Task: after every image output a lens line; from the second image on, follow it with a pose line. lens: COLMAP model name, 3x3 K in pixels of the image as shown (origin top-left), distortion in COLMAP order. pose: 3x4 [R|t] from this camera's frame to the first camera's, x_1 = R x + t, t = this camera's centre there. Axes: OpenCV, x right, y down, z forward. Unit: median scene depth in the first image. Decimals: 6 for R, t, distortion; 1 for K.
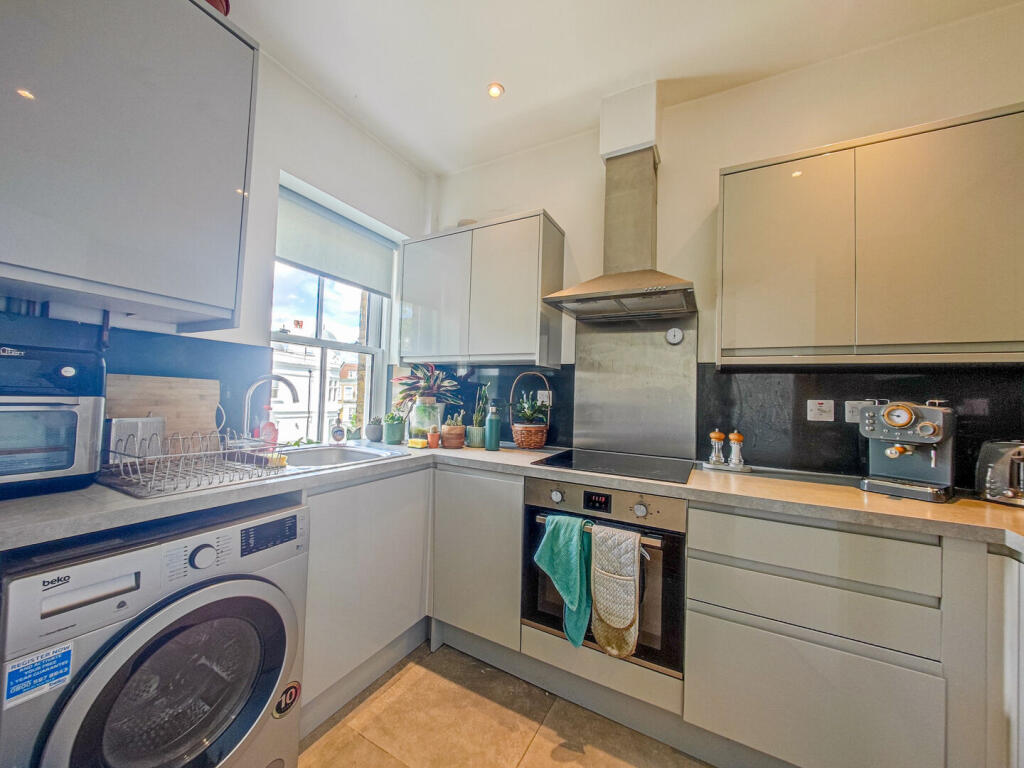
lens RADIAL K [[392.3, 0, 491.6], [0, 392.3, 383.8], [0, 0, 1]] dist [-0.011459, 0.000208]
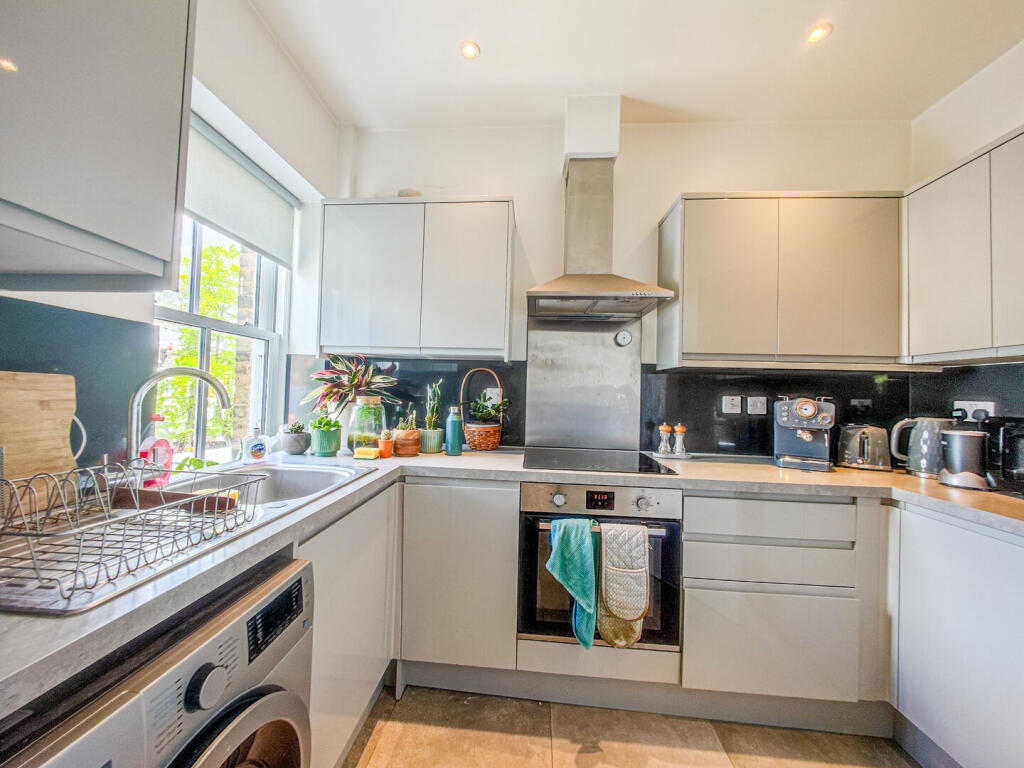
lens RADIAL K [[392.6, 0, 504.9], [0, 392.6, 383.6], [0, 0, 1]] dist [-0.011188, 0.000086]
pose [[0.905201, 0.001633, 0.424980, -0.353834], [-0.009972, 0.999799, 0.017400, -0.013876], [-0.424866, -0.019989, 0.905035, 0.179990]]
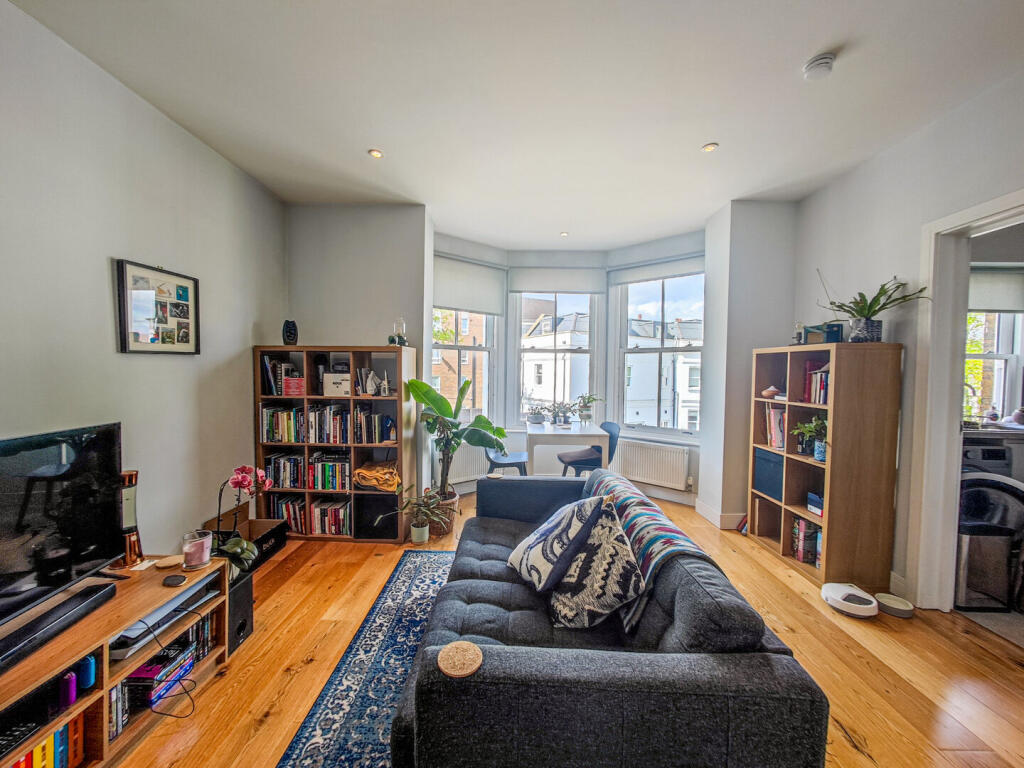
lens RADIAL K [[392.6, 0, 504.9], [0, 392.6, 383.6], [0, 0, 1]] dist [-0.011188, 0.000086]
pose [[0.480593, -0.006217, -0.876922, 0.025393], [0.028800, 0.999547, 0.008697, -0.090787], [0.876471, -0.029435, 0.480555, -1.805968]]
